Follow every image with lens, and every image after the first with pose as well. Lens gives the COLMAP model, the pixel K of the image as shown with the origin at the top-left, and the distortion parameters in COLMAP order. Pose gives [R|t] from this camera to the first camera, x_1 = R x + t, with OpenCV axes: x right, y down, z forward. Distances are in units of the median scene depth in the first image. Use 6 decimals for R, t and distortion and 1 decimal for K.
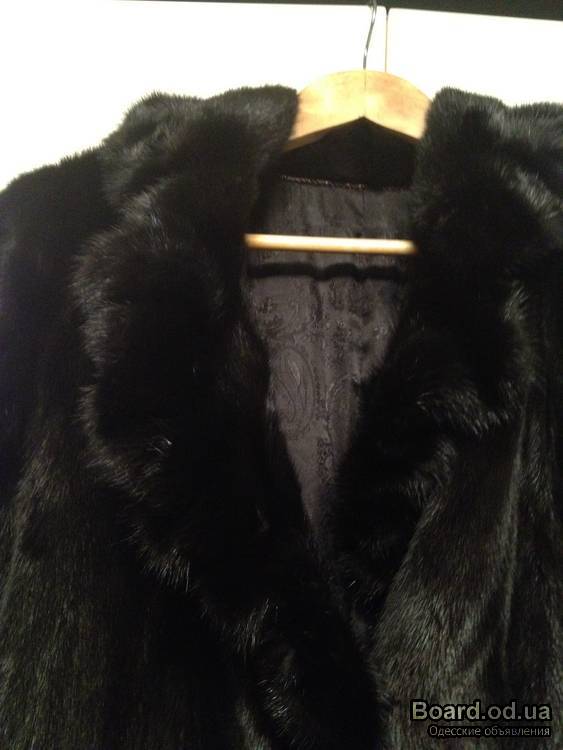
lens RADIAL K [[703.1, 0, 281.5], [0, 703.1, 375.0], [0, 0, 1]] dist [0.132146, -0.277934]
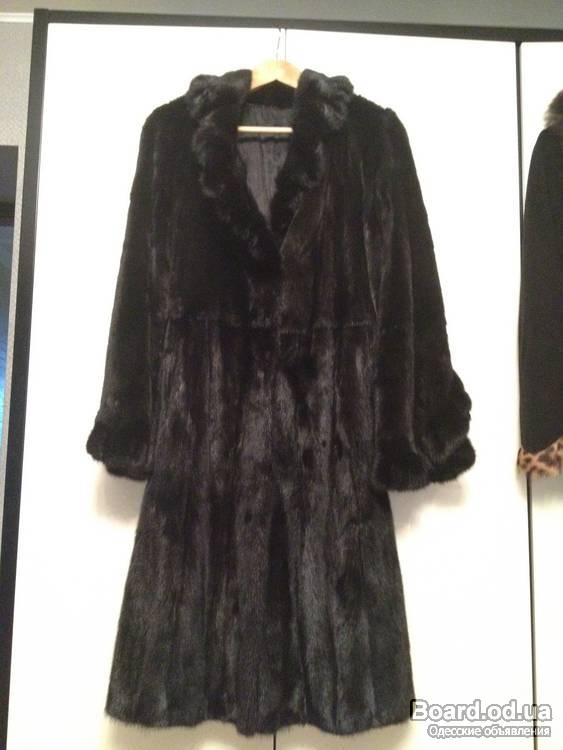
lens RADIAL K [[703.1, 0, 281.5], [0, 703.1, 375.0], [0, 0, 1]] dist [0.132146, -0.277934]
pose [[0.997756, -0.044527, 0.050005, -0.054437], [0.035932, 0.986259, 0.161250, 0.334319], [-0.056498, -0.159091, 0.985646, -2.013870]]
